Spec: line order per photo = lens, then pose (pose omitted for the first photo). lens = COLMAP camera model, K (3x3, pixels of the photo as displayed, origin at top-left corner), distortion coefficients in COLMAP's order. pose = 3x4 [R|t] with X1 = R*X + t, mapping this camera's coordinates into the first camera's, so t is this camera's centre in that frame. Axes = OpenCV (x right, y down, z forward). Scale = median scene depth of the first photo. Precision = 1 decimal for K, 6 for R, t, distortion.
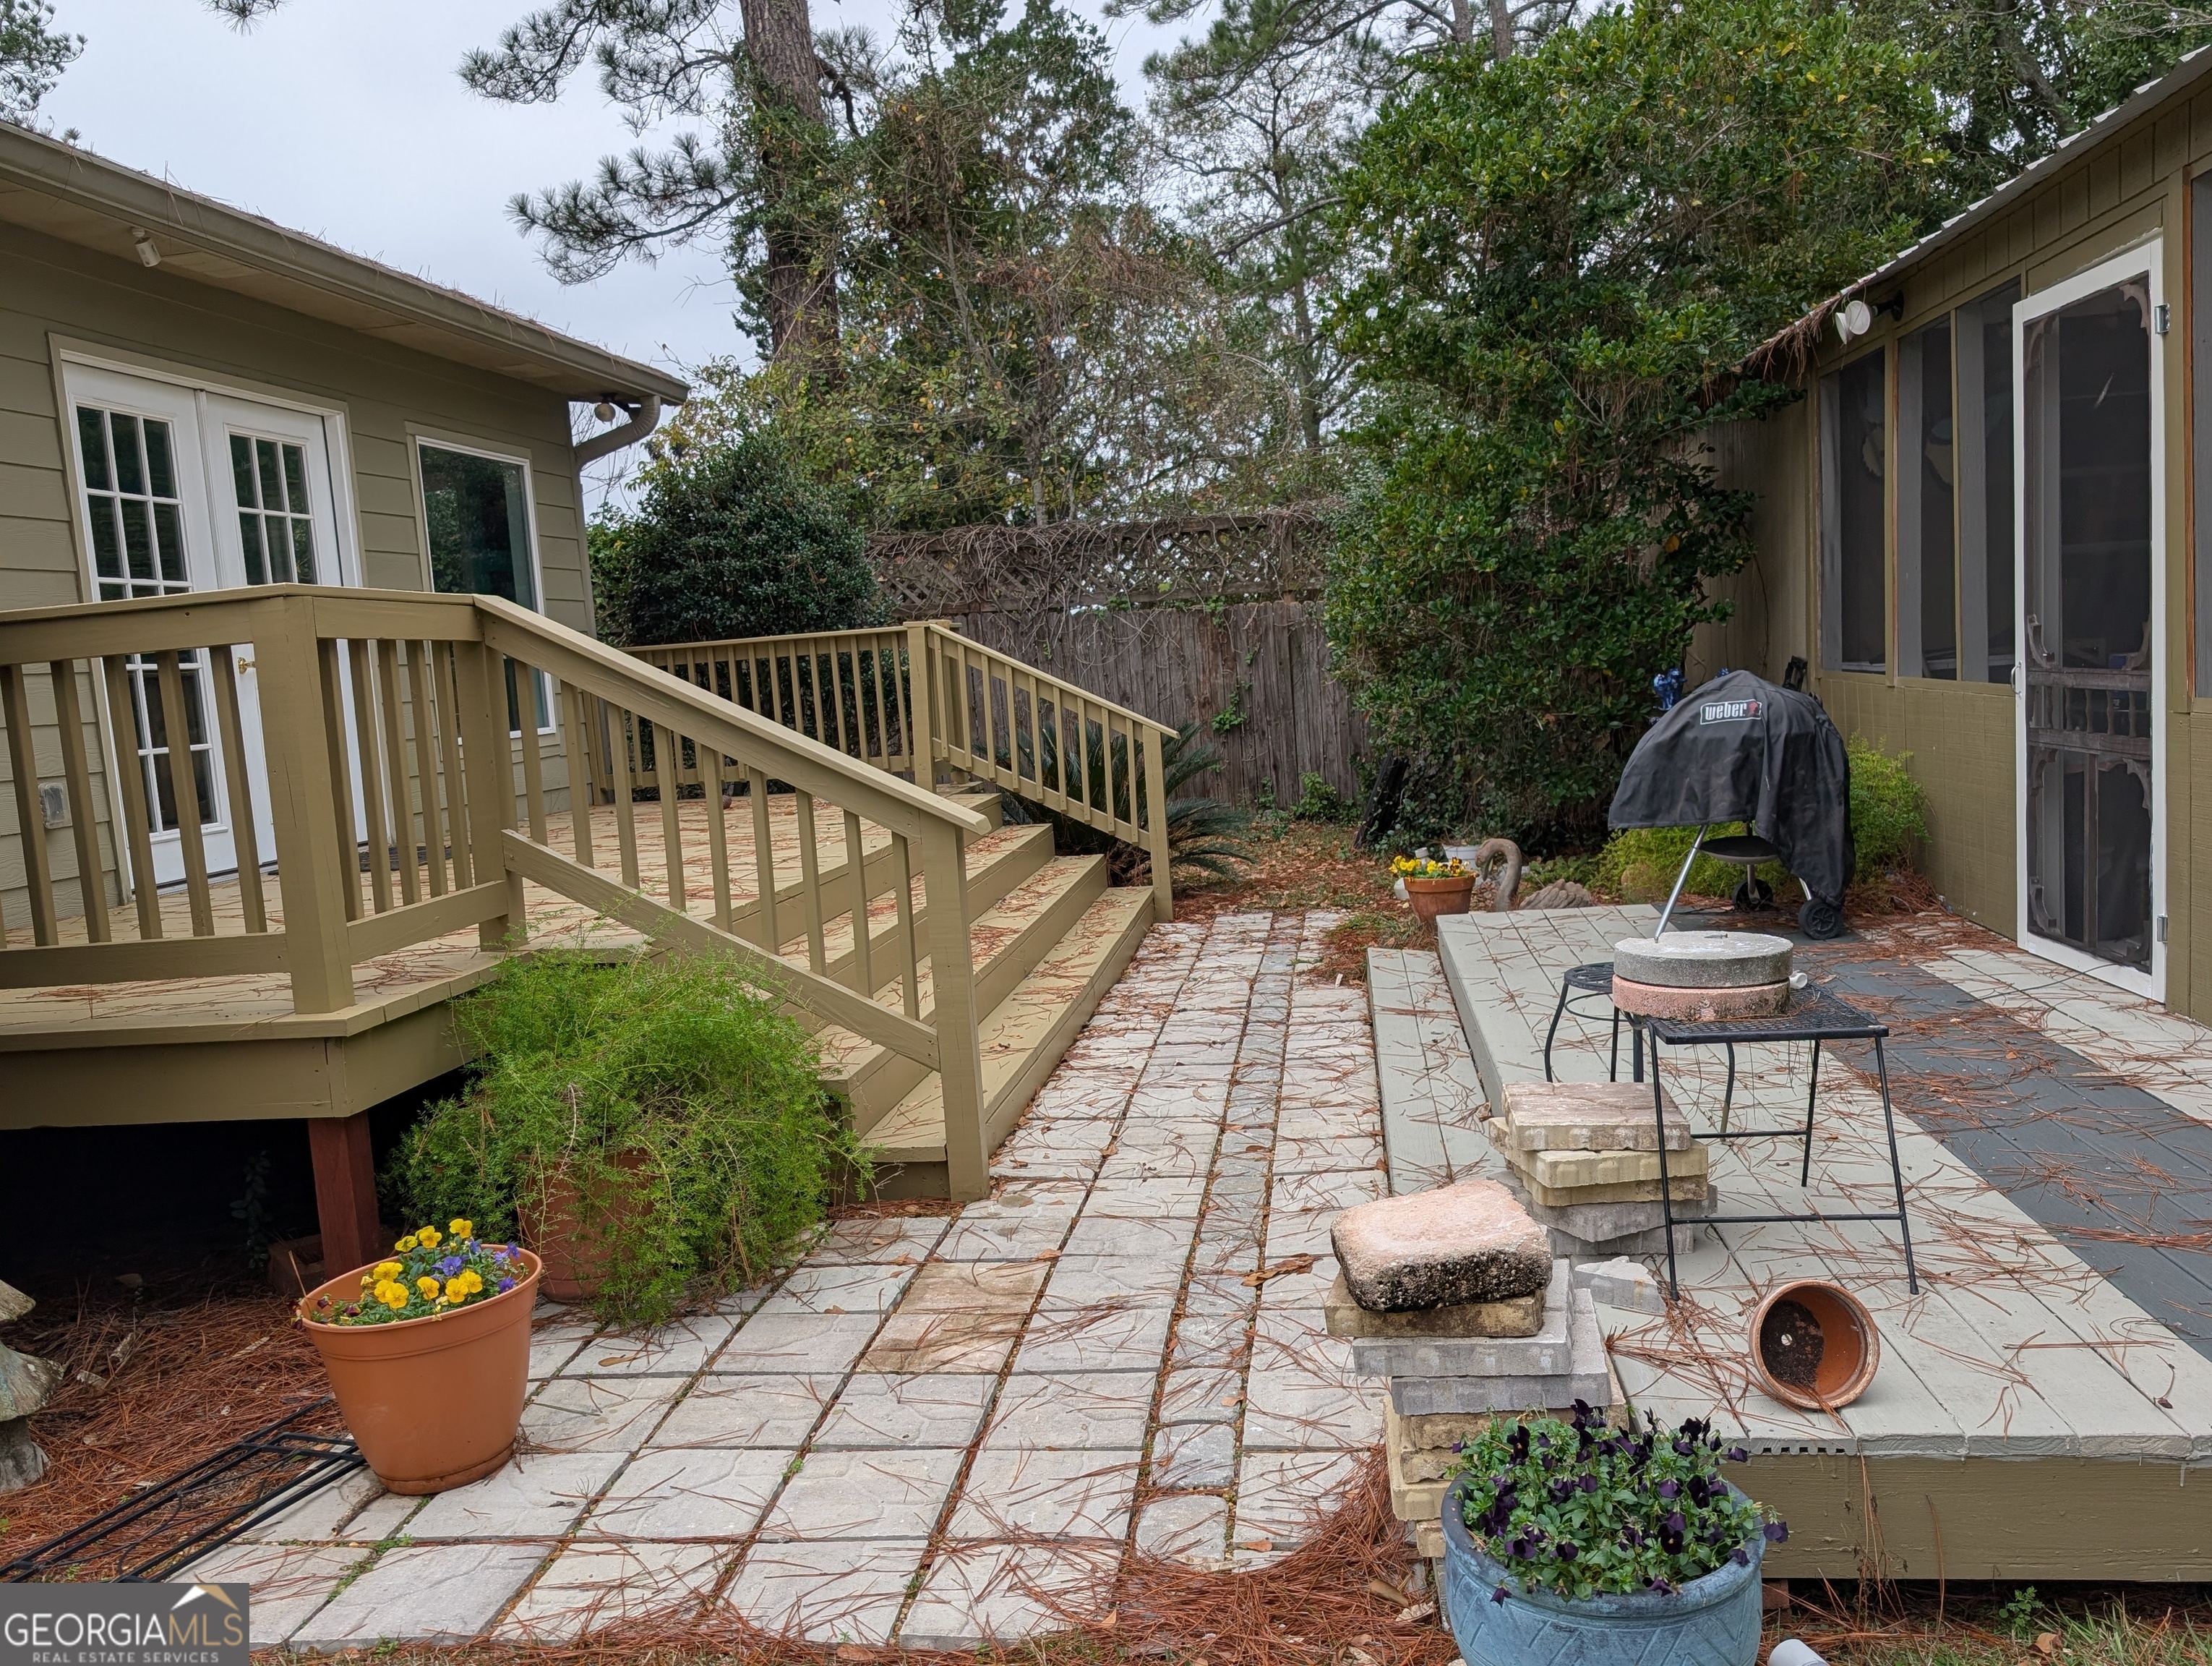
lens RADIAL K [[1730.4, 0, 1104.6], [0, 1730.4, 839.7], [0, 0, 1]] dist [0.009757, 0.003893]
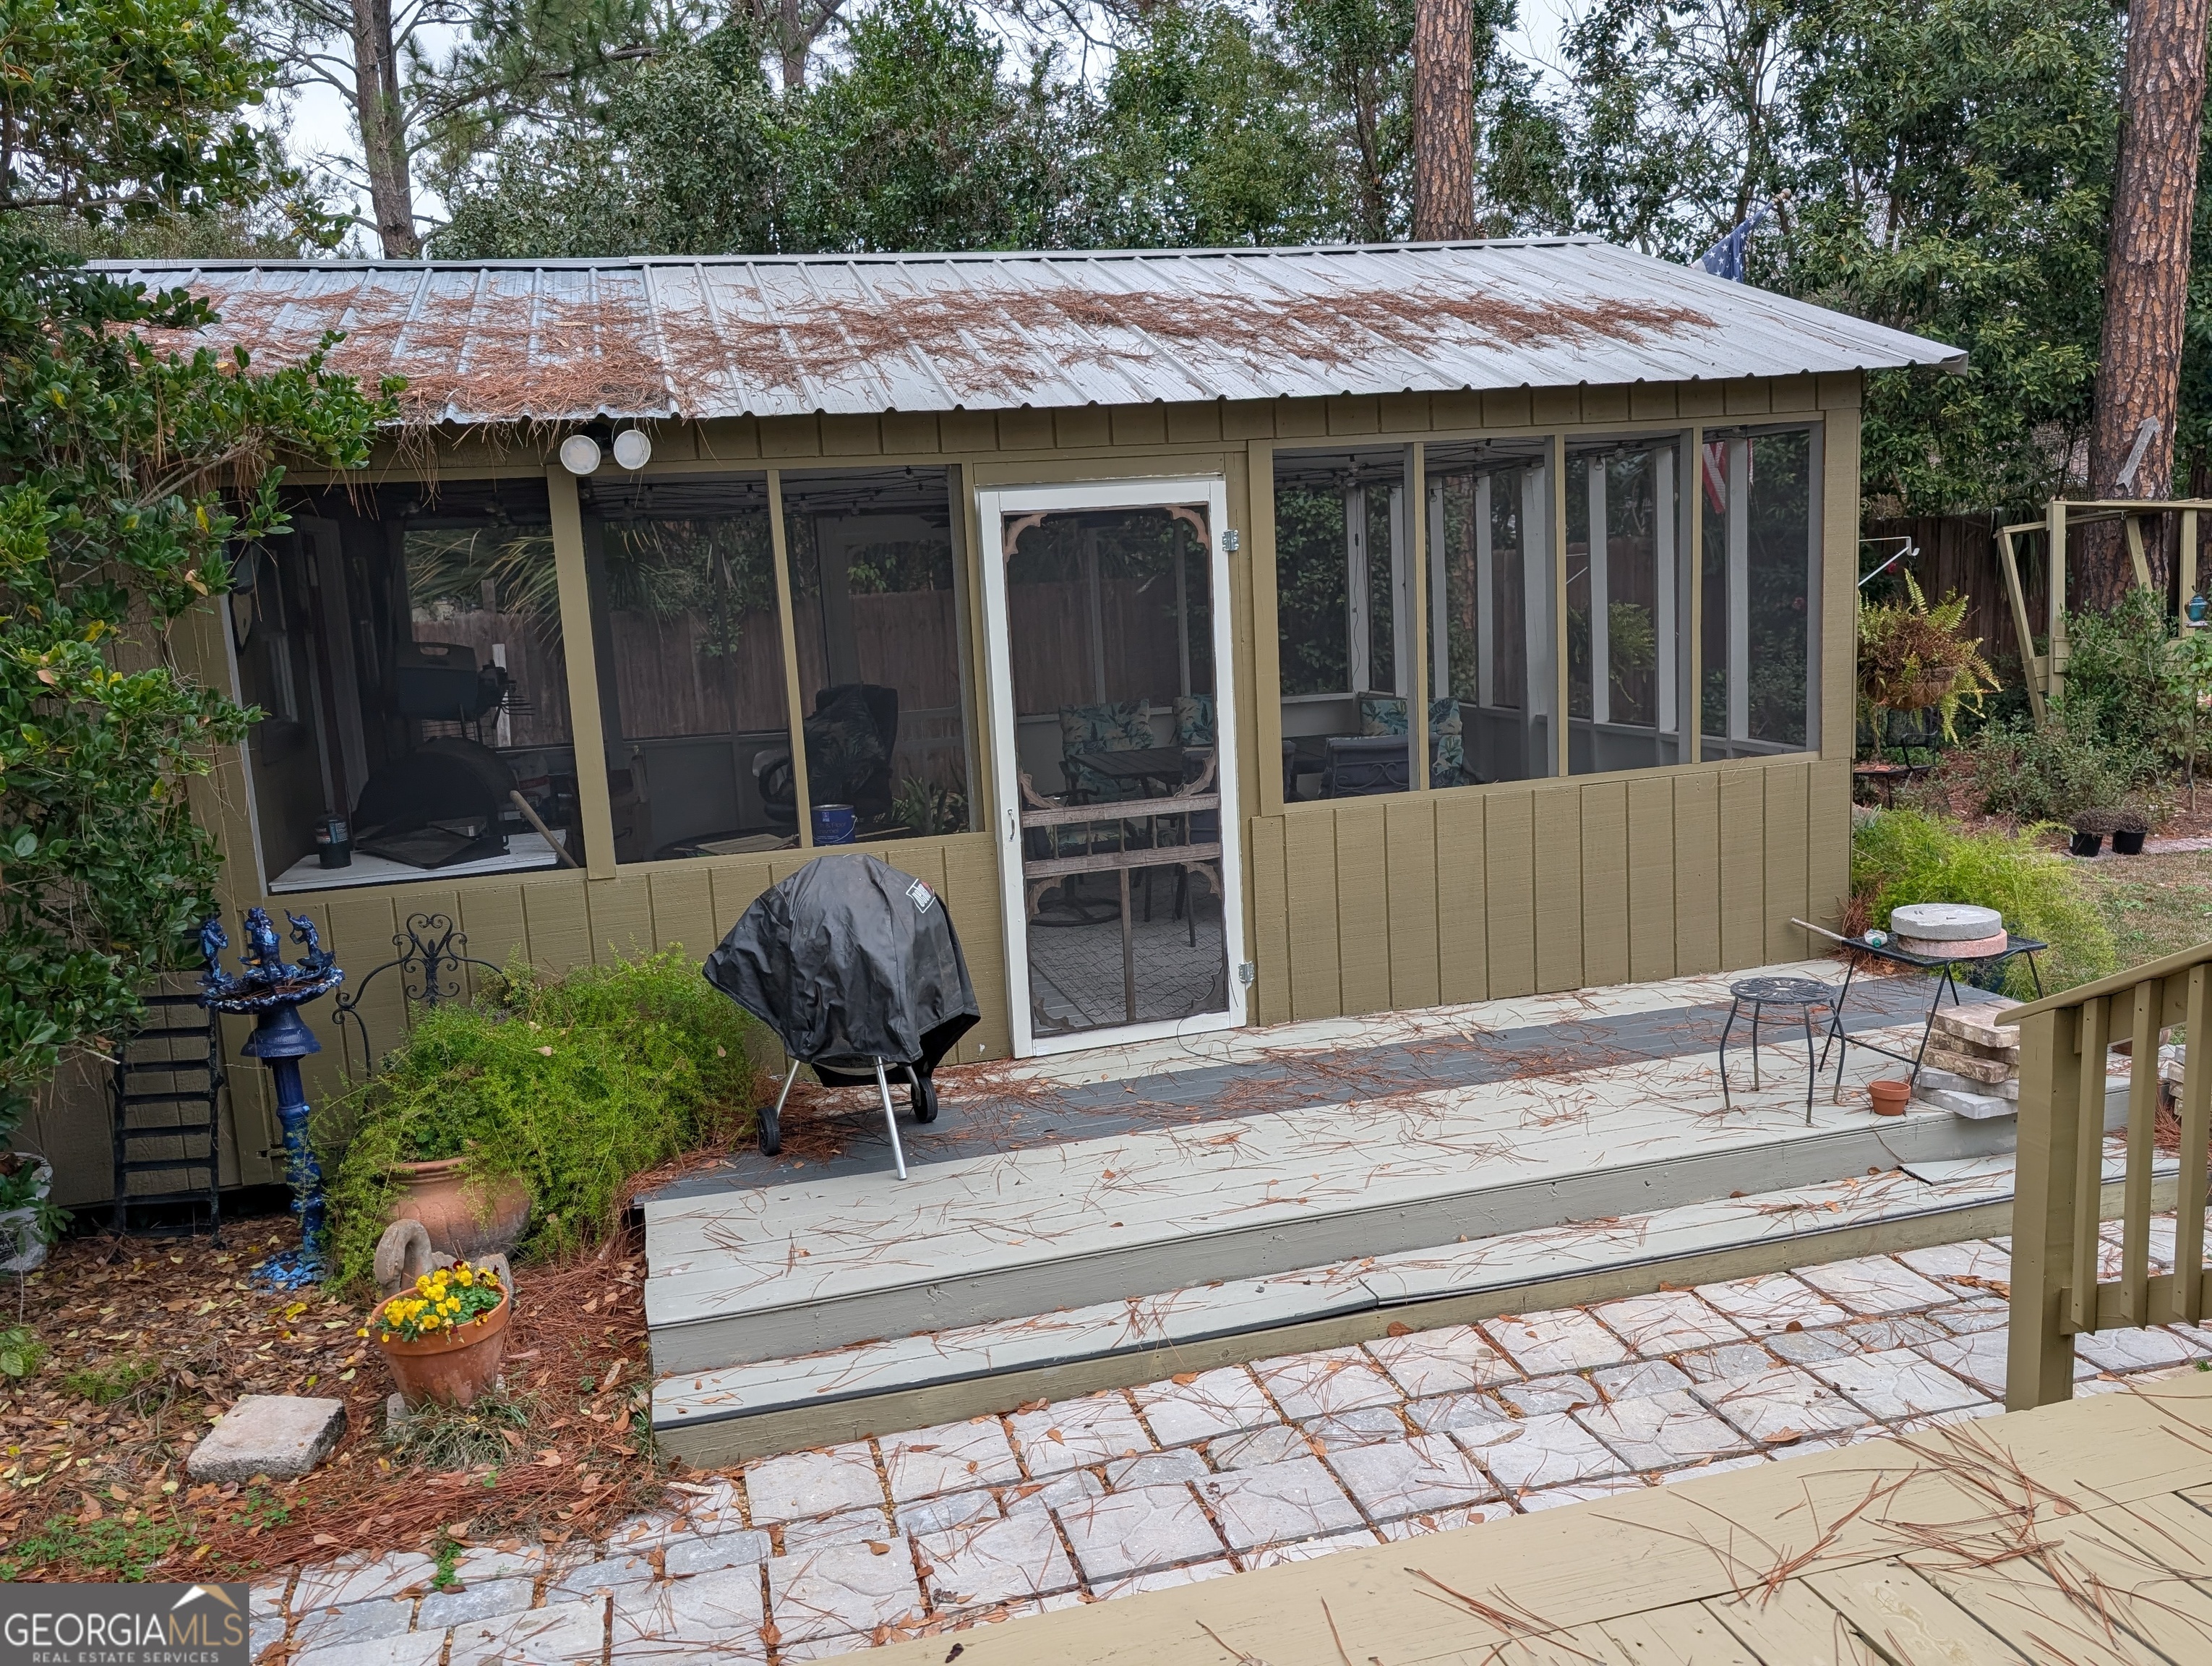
lens RADIAL K [[1730.4, 0, 1104.9], [0, 1730.4, 831.4], [0, 0, 1]] dist [0.009757, 0.003893]
pose [[-0.381064, -0.060898, 0.922541, -0.592361], [0.167343, 0.976804, 0.133603, -0.251275], [-0.909278, 0.205292, -0.362034, 1.490434]]
